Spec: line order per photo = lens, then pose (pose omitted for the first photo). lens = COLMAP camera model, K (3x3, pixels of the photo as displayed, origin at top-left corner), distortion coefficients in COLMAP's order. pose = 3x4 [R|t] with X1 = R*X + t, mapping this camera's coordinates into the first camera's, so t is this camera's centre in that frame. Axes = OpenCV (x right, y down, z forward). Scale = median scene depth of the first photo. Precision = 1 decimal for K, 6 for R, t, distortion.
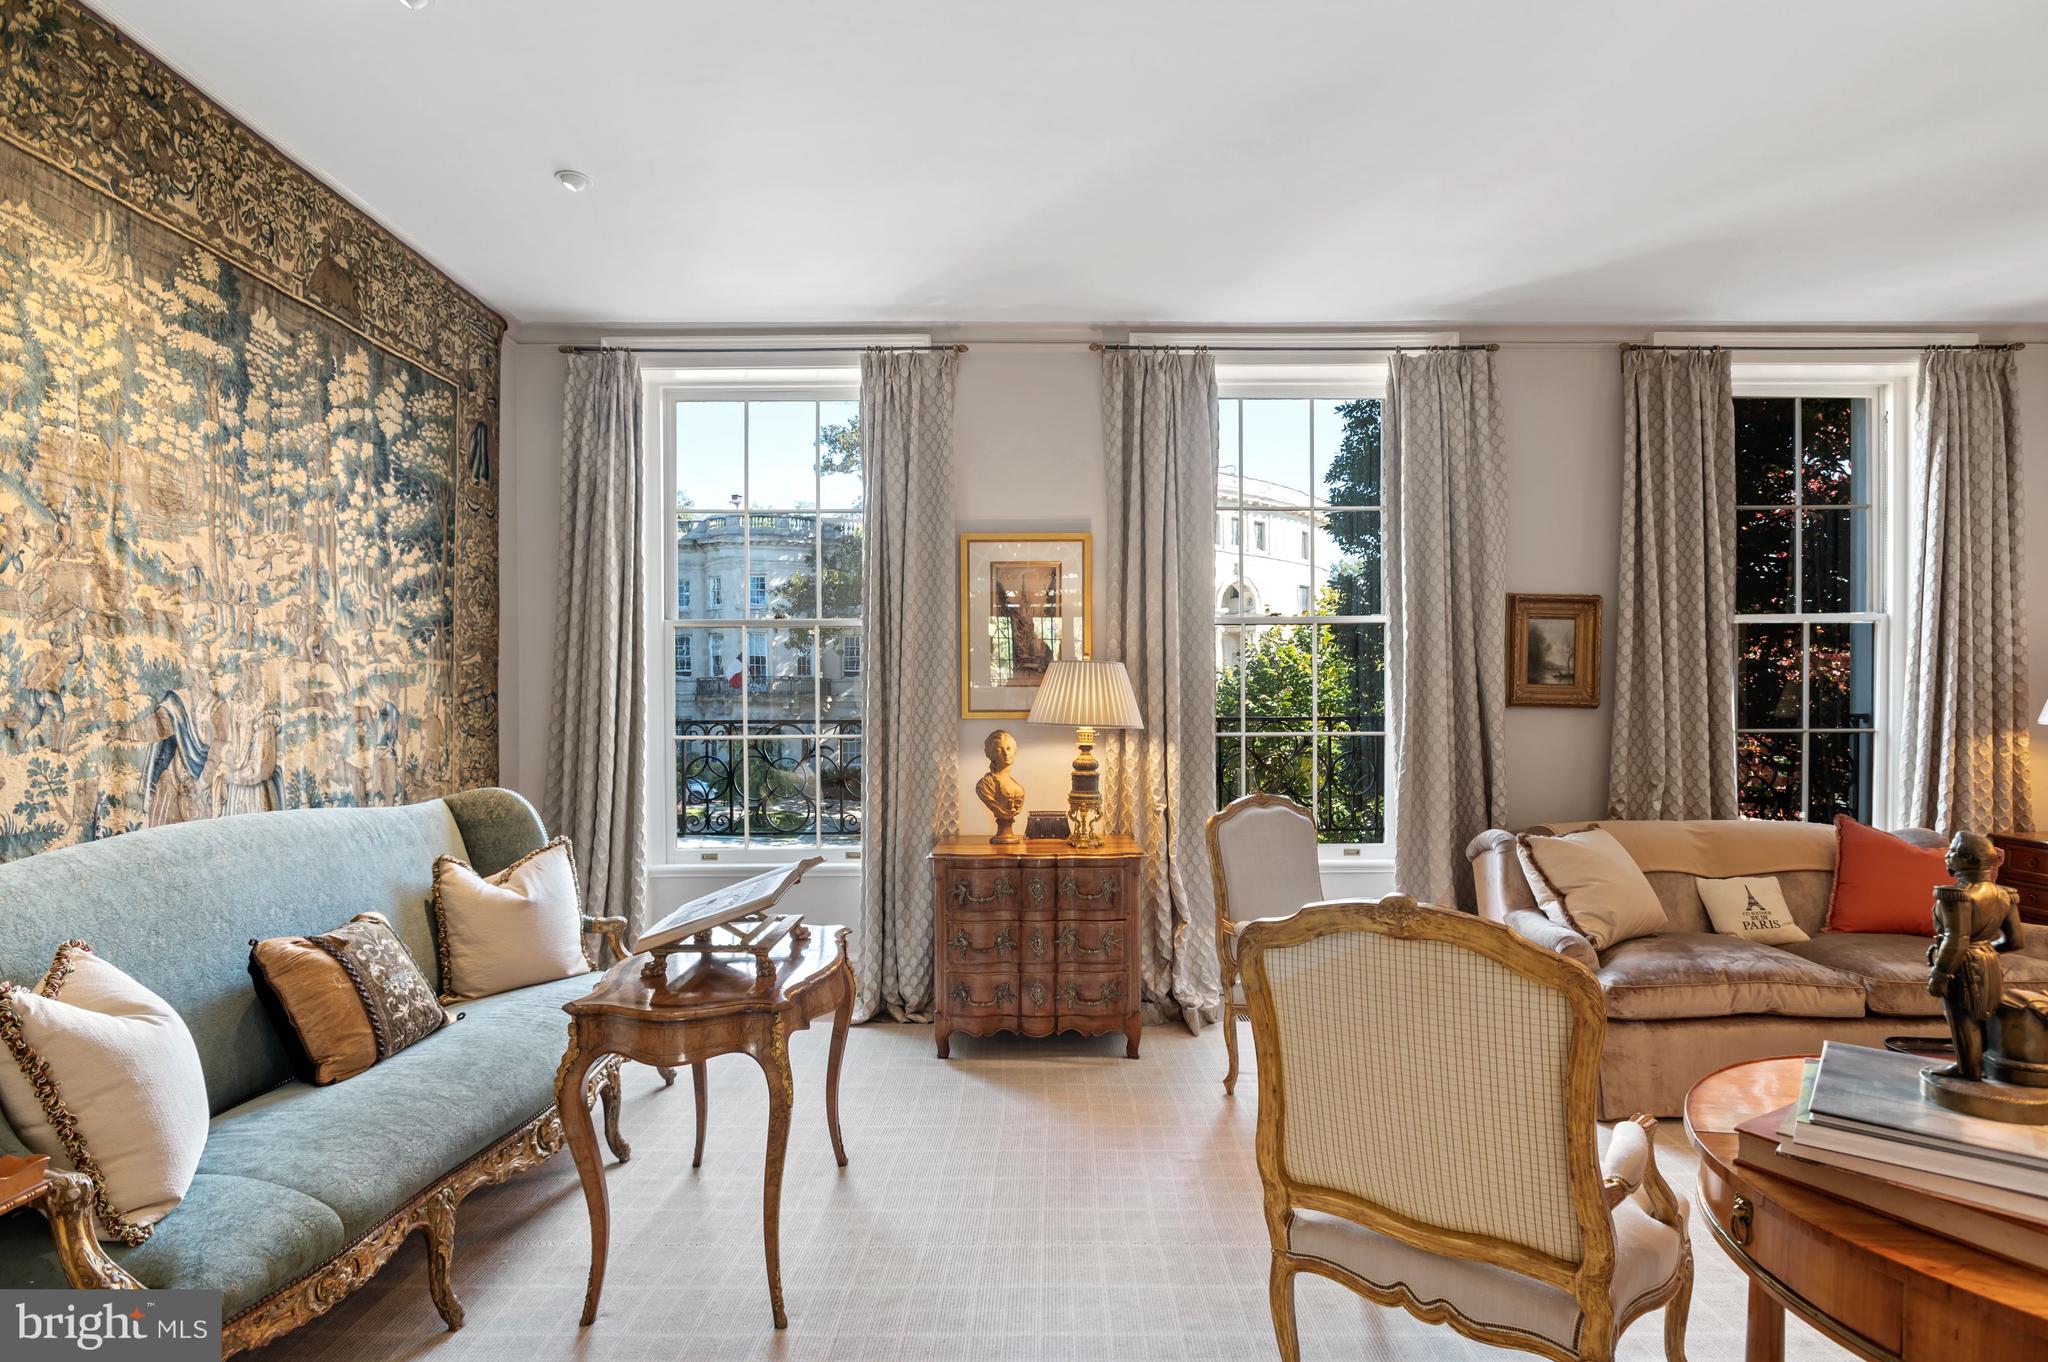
lens RADIAL K [[975.5, 0, 1028.4], [0, 975.5, 692.8], [0, 0, 1]] dist [-0.016418, 0.001402]
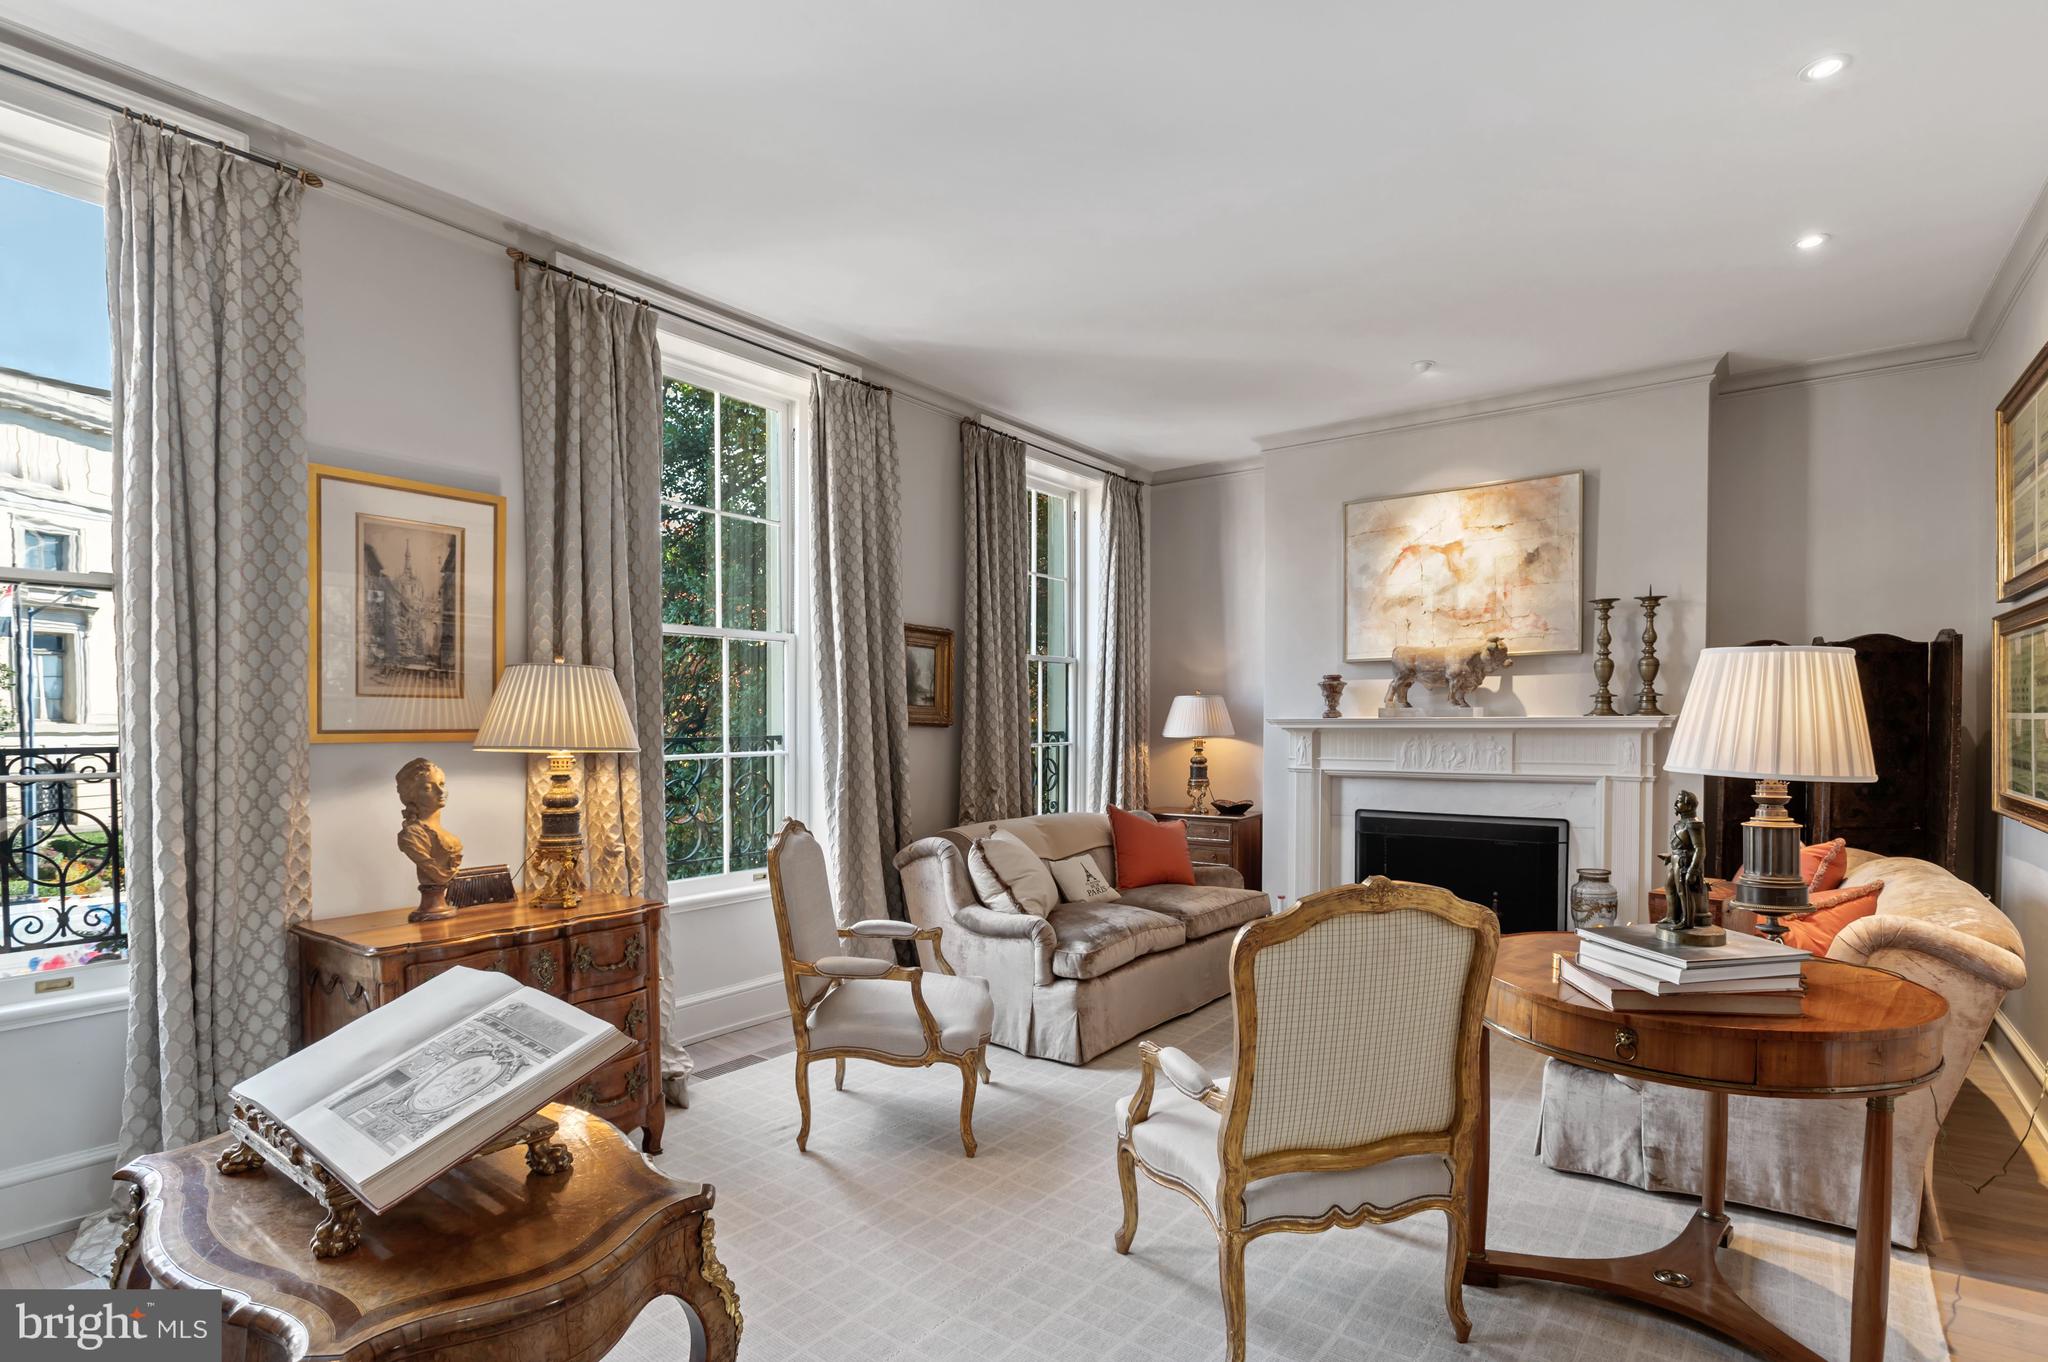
lens RADIAL K [[975.5, 0, 1048.5], [0, 975.5, 731.4], [0, 0, 1]] dist [-0.016418, 0.001402]
pose [[0.609677, -0.004146, 0.792639, -0.292670], [-0.008835, 0.999889, 0.012026, 0.006545], [-0.792601, -0.014334, 0.609572, 0.213367]]
